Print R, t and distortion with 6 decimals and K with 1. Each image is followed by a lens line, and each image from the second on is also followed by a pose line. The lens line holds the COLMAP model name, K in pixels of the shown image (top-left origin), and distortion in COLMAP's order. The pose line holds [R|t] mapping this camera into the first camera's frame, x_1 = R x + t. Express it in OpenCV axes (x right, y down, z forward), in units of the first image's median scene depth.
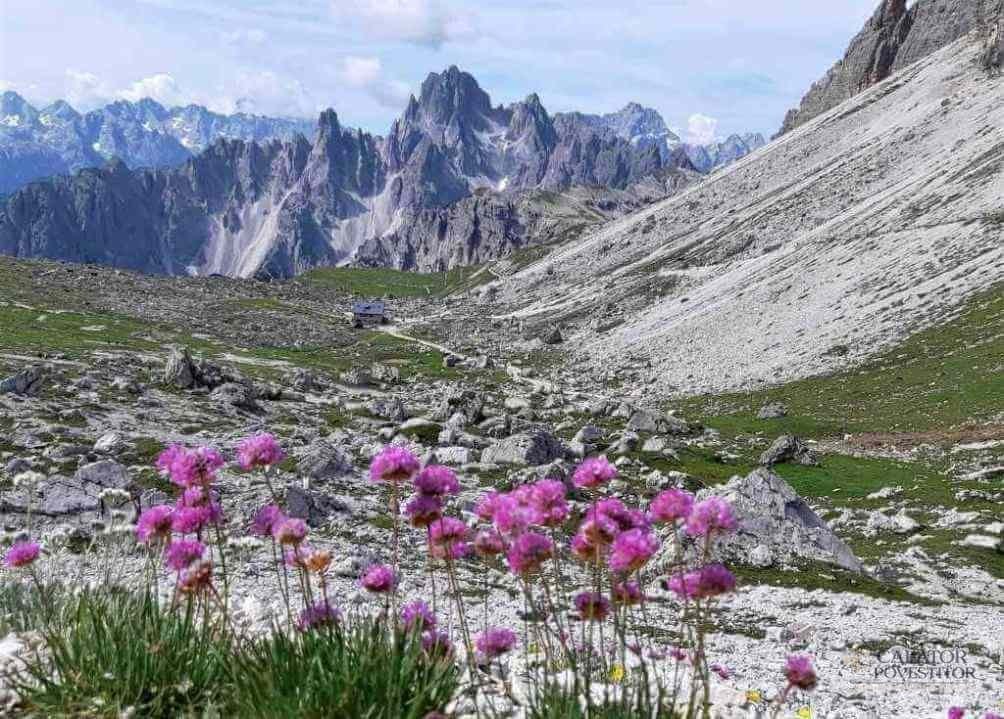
lens RADIAL K [[1037.4, 0, 502.0], [0, 1037.4, 359.5], [0, 0, 1]] dist [-0.016033, -0.028462]
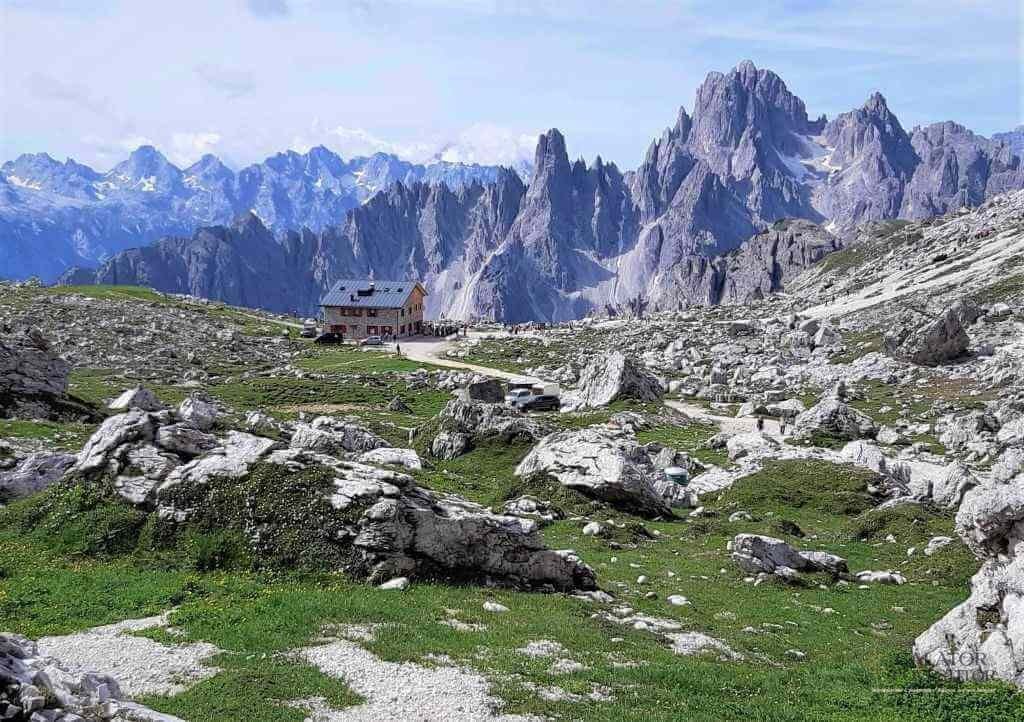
lens RADIAL K [[1304.3, 0, 468.7], [0, 1304.3, 360.4], [0, 0, 1]] dist [0.164194, -0.644730]
pose [[0.962147, -0.016144, -0.272054, 0.007832], [-0.017899, 0.992346, -0.122188, 0.008794], [0.271944, 0.122432, 0.954493, 0.199491]]
